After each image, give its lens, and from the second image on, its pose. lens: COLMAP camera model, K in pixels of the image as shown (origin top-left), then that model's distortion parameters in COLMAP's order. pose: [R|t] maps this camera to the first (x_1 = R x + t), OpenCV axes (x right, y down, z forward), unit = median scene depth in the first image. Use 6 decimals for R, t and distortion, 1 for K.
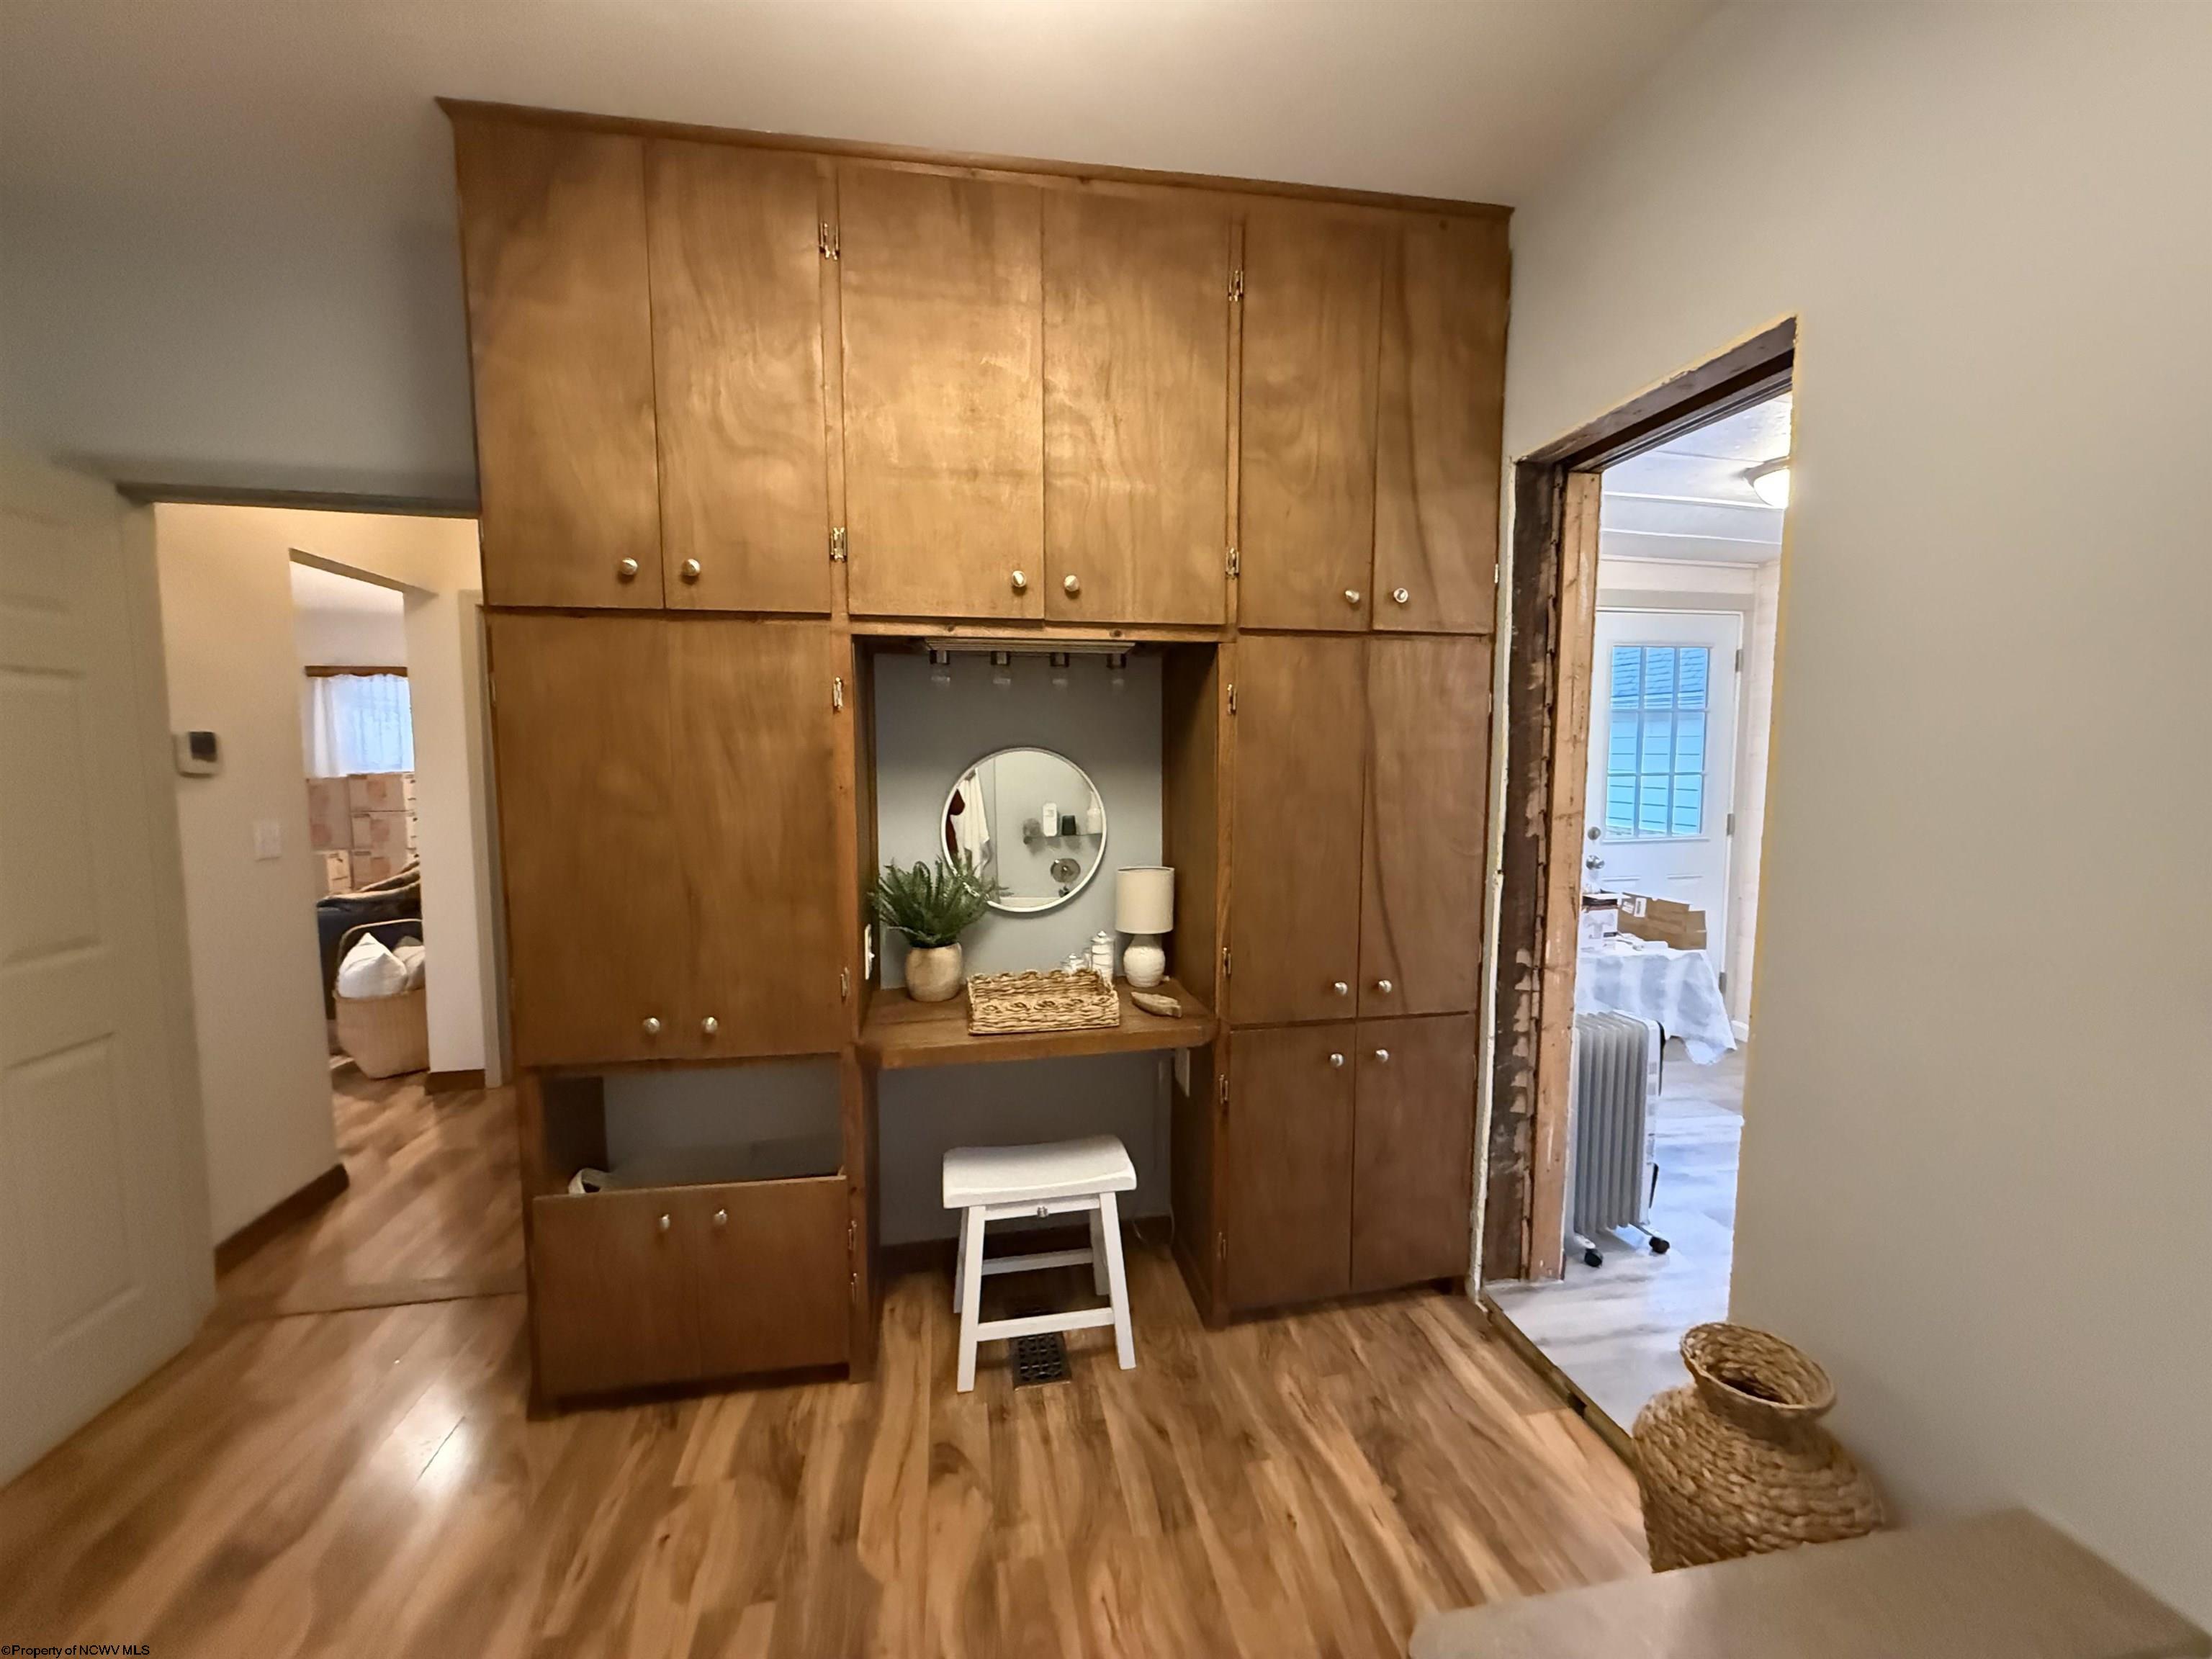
lens RADIAL K [[875.3, 0, 1107.0], [0, 875.3, 824.2], [0, 0, 1]] dist [-0.001171, -0.000047]
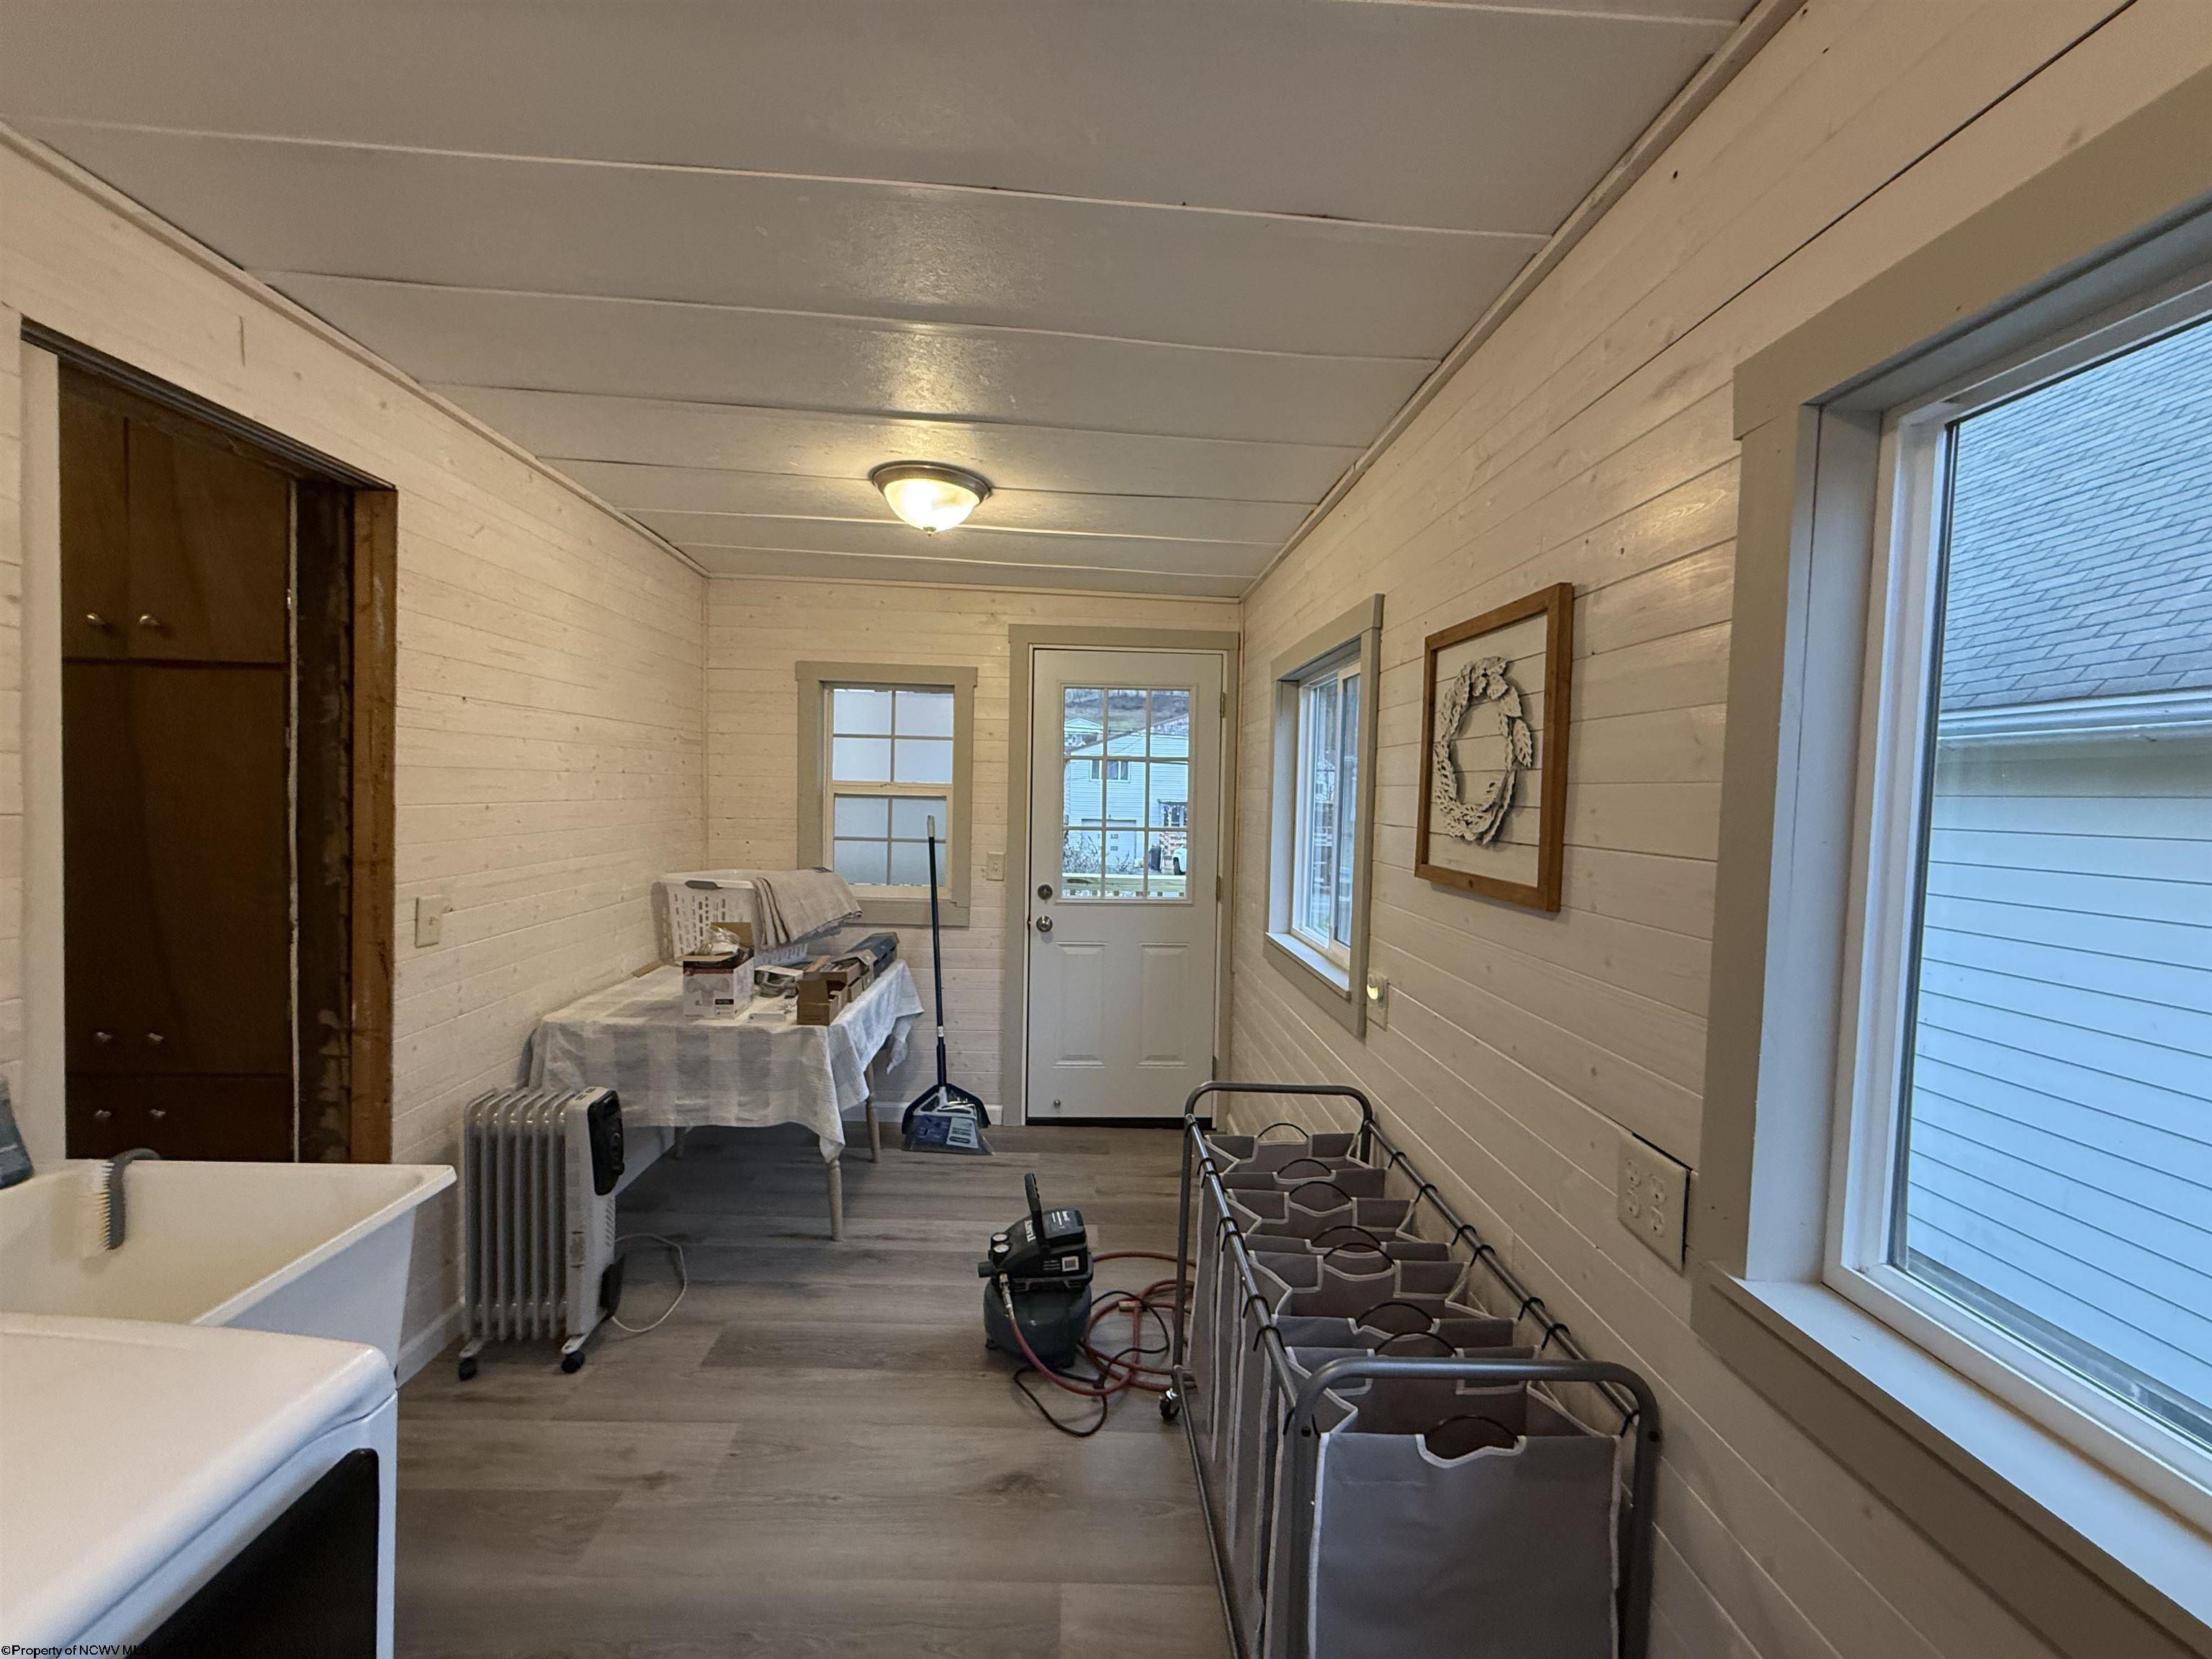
lens RADIAL K [[875.3, 0, 1100.9], [0, 875.3, 826.6], [0, 0, 1]] dist [-0.001171, -0.000047]
pose [[0.990266, 0.029714, -0.135980, 1.395899], [-0.036391, 0.998238, -0.046878, -0.032310], [0.134347, 0.051371, 0.989602, 0.204285]]
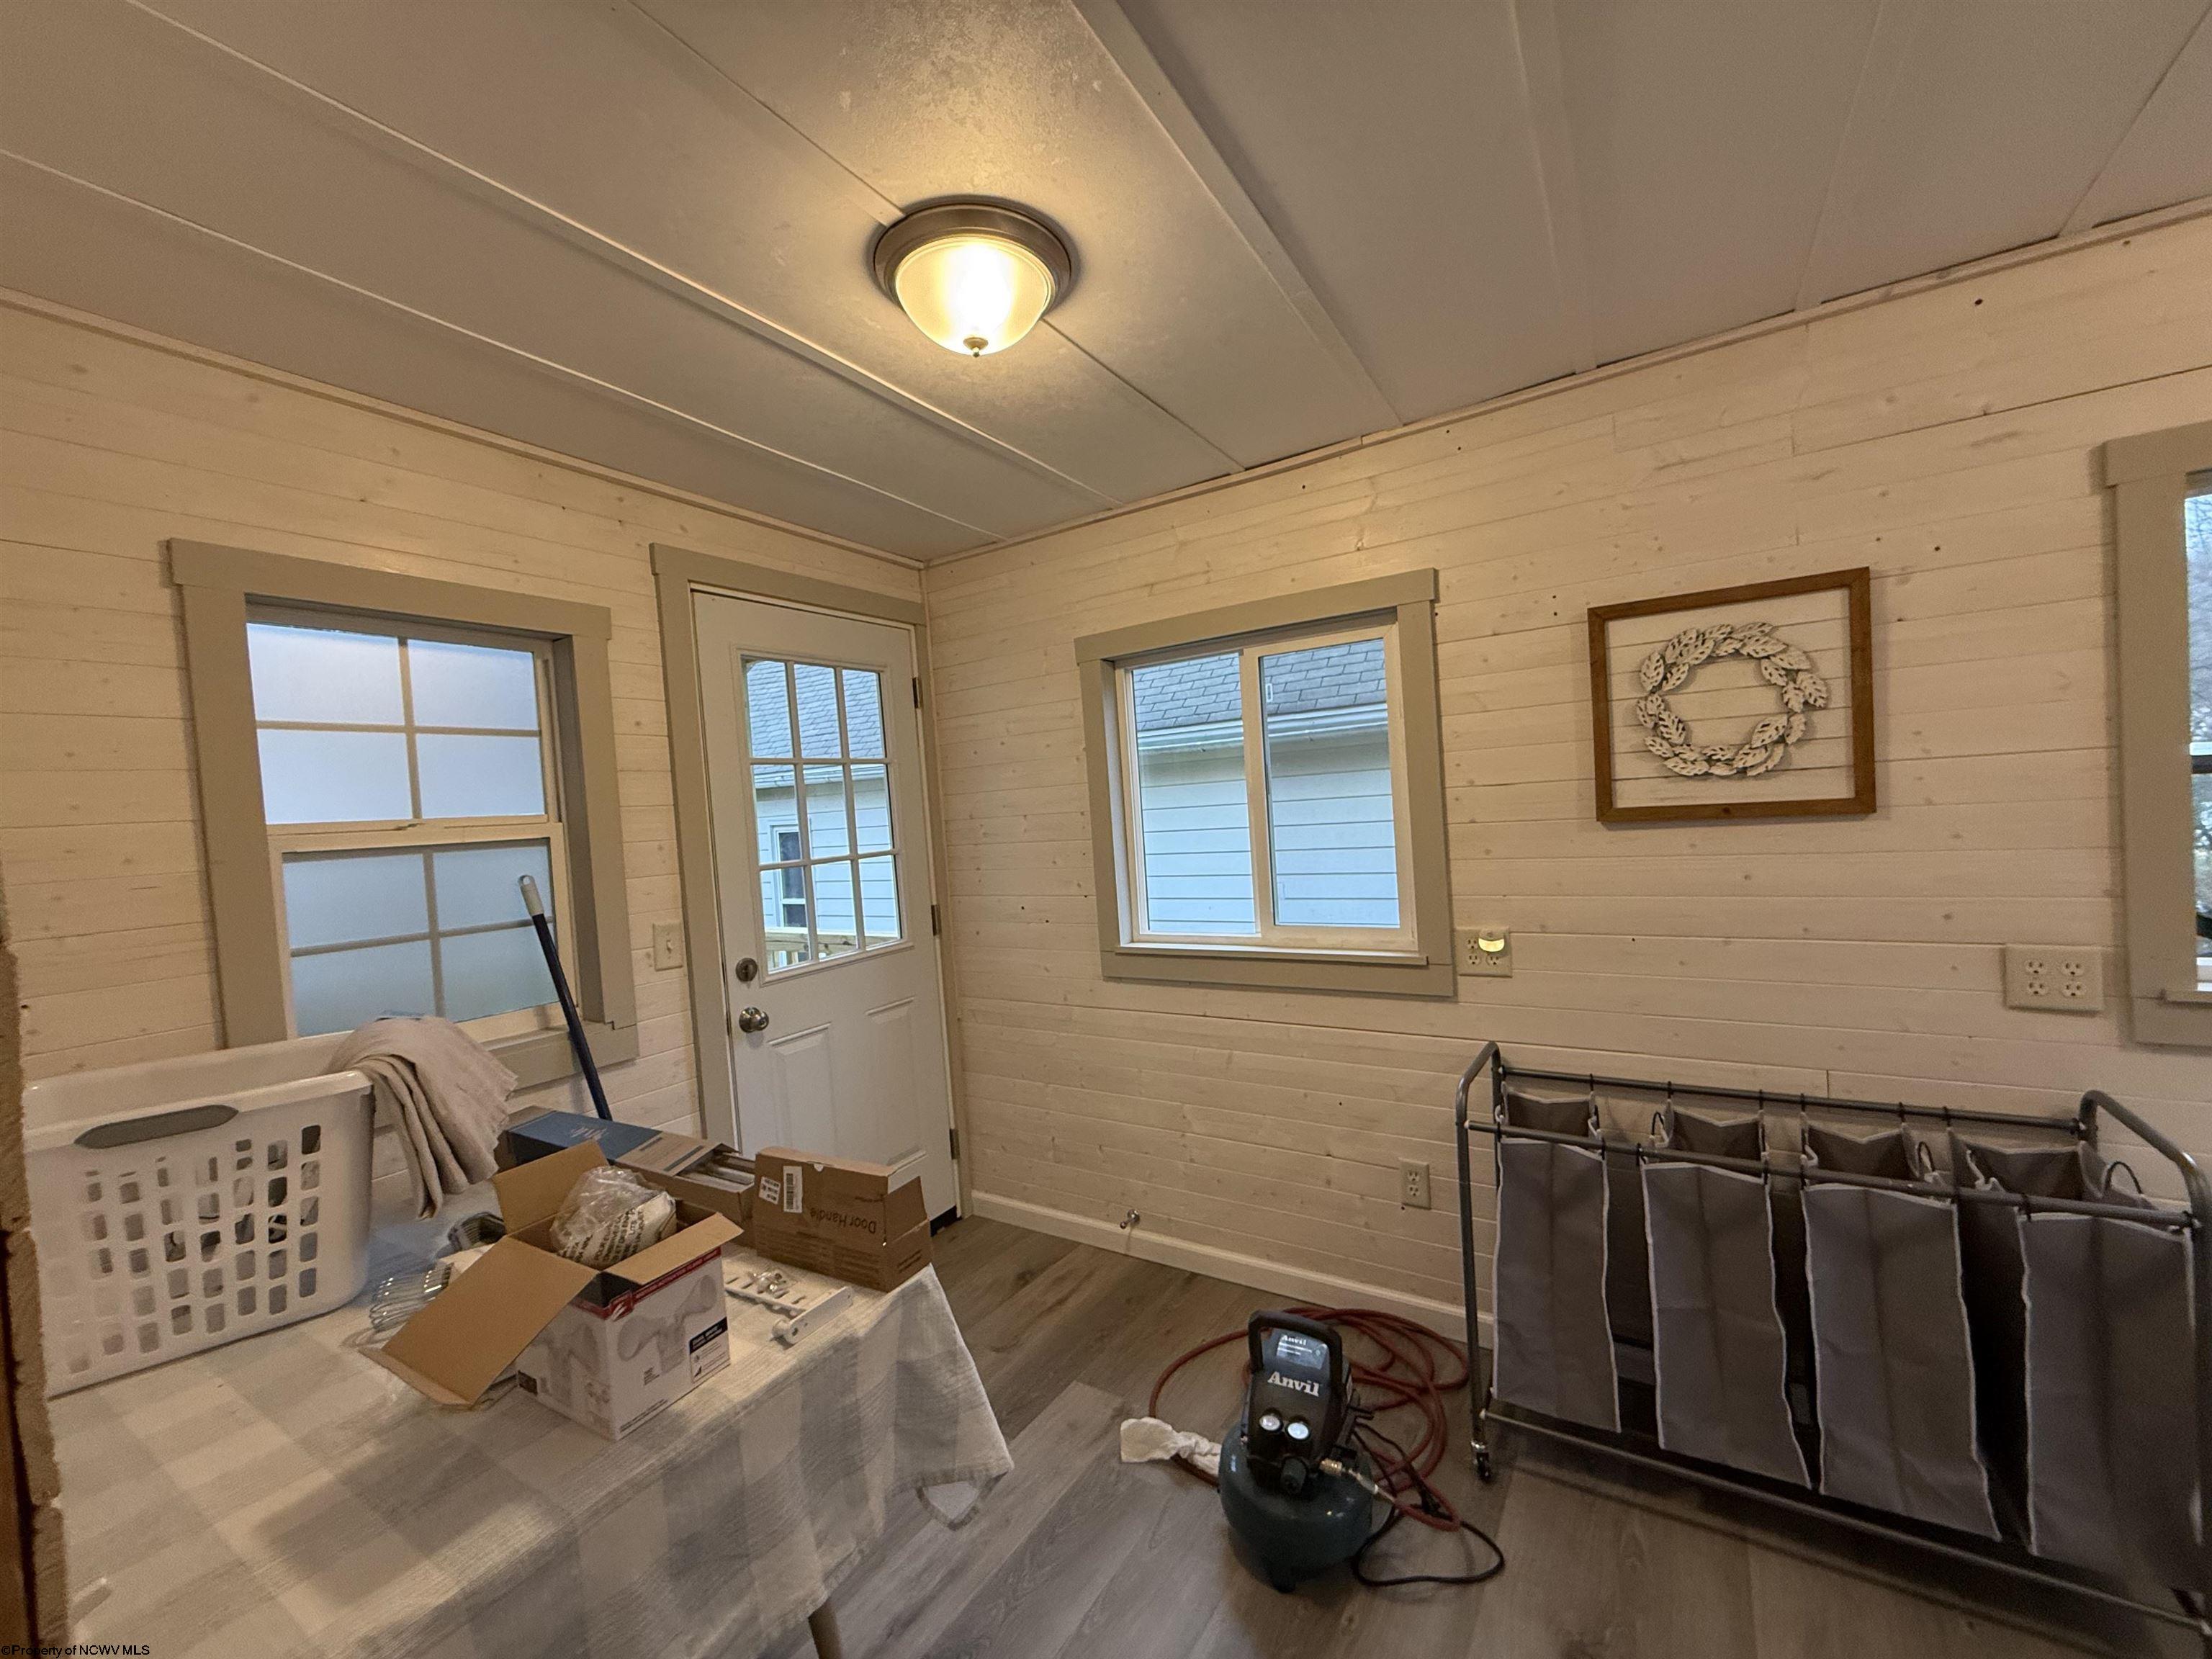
lens RADIAL K [[875.3, 0, 1100.9], [0, 875.3, 828.9], [0, 0, 1]] dist [-0.001171, -0.000047]
pose [[0.682568, -0.063977, 0.728017, 0.567715], [0.128934, 0.991077, -0.033791, -0.062254], [-0.719359, 0.116931, 0.684726, 0.797058]]
